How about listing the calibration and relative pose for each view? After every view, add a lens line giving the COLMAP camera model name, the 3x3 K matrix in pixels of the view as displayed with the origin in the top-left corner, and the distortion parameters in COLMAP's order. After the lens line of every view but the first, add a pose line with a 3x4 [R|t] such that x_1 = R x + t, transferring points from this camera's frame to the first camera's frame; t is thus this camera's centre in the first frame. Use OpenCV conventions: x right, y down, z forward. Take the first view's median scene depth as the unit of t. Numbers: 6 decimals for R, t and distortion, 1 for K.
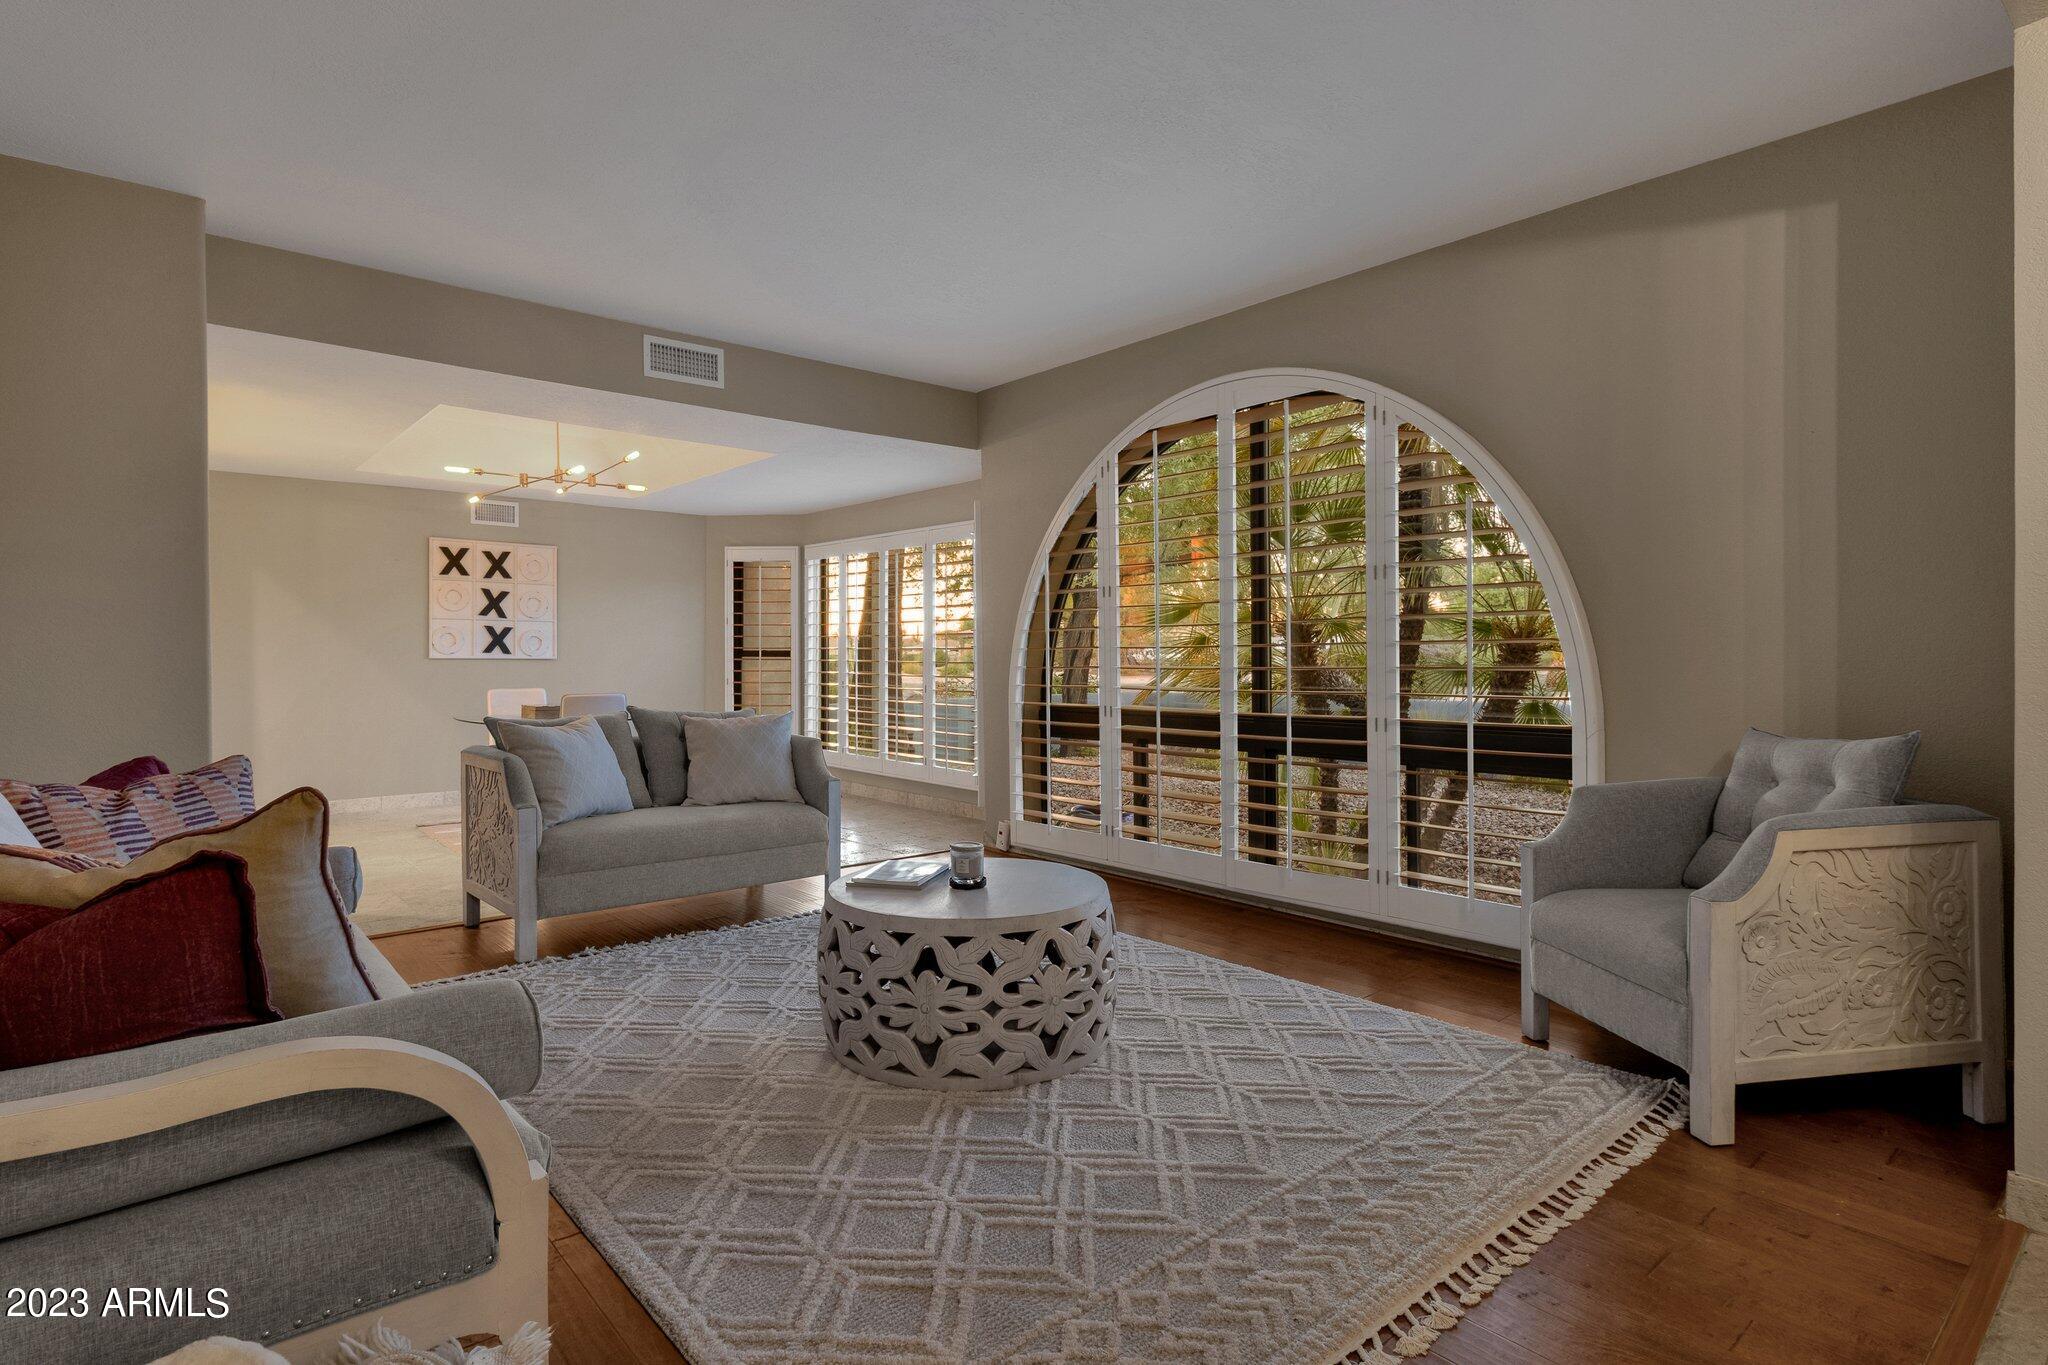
lens RADIAL K [[994.1, 0, 1018.4], [0, 994.1, 669.6], [0, 0, 1]] dist [-0.002356, -0.000310]
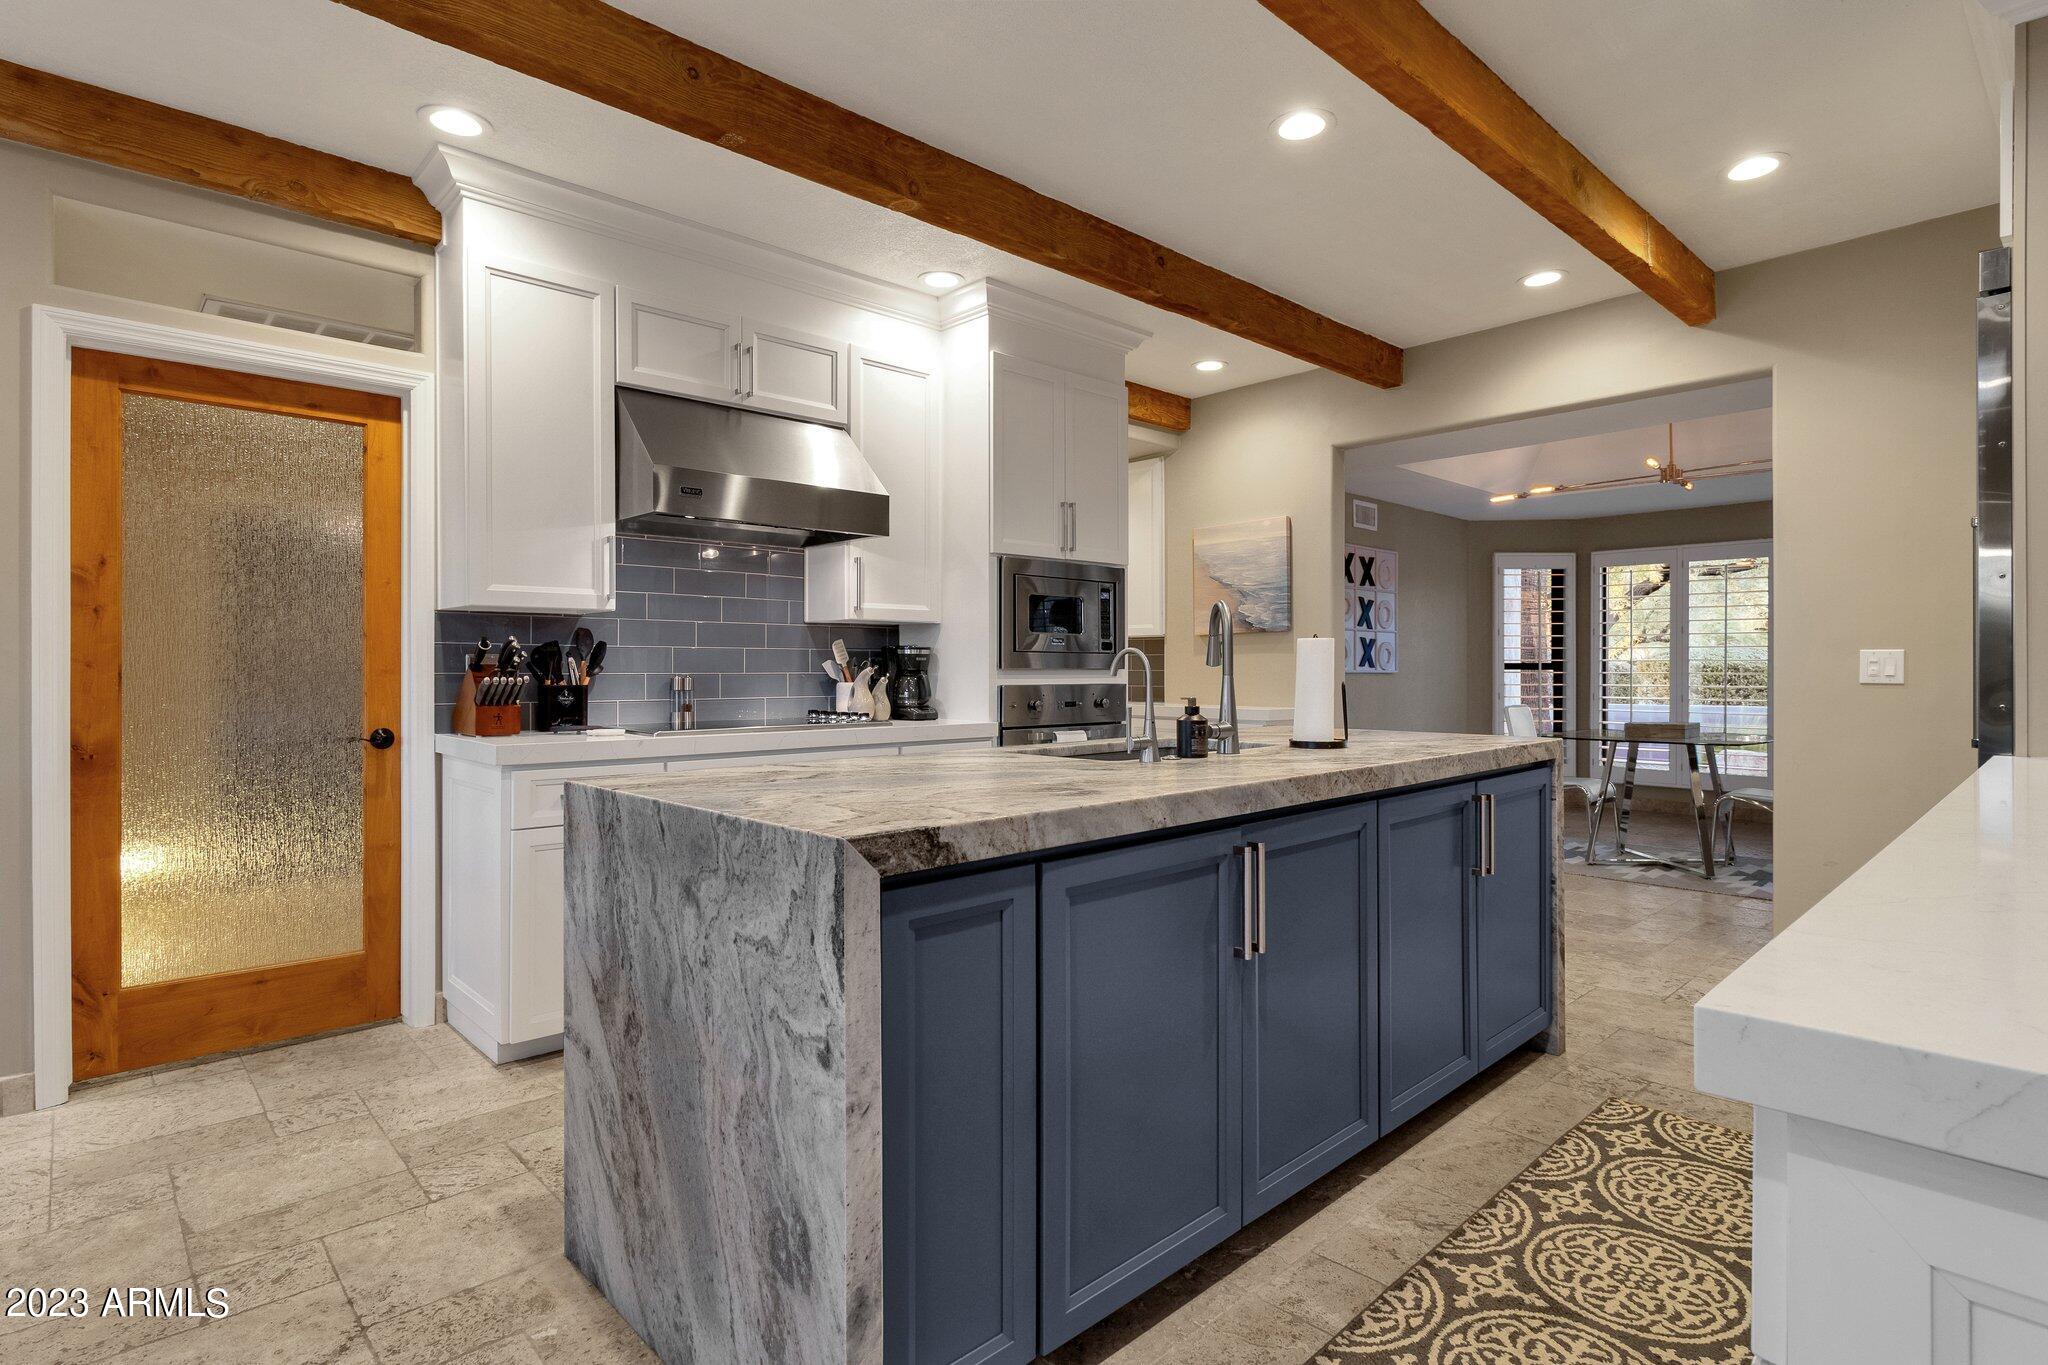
lens RADIAL K [[994.1, 0, 1018.4], [0, 994.1, 669.6], [0, 0, 1]] dist [-0.002356, -0.000310]
pose [[0.998341, -0.002435, 0.057519, -0.901761], [0.002613, 0.999992, -0.003019, -0.012421], [-0.057511, 0.003164, 0.998340, 0.096768]]
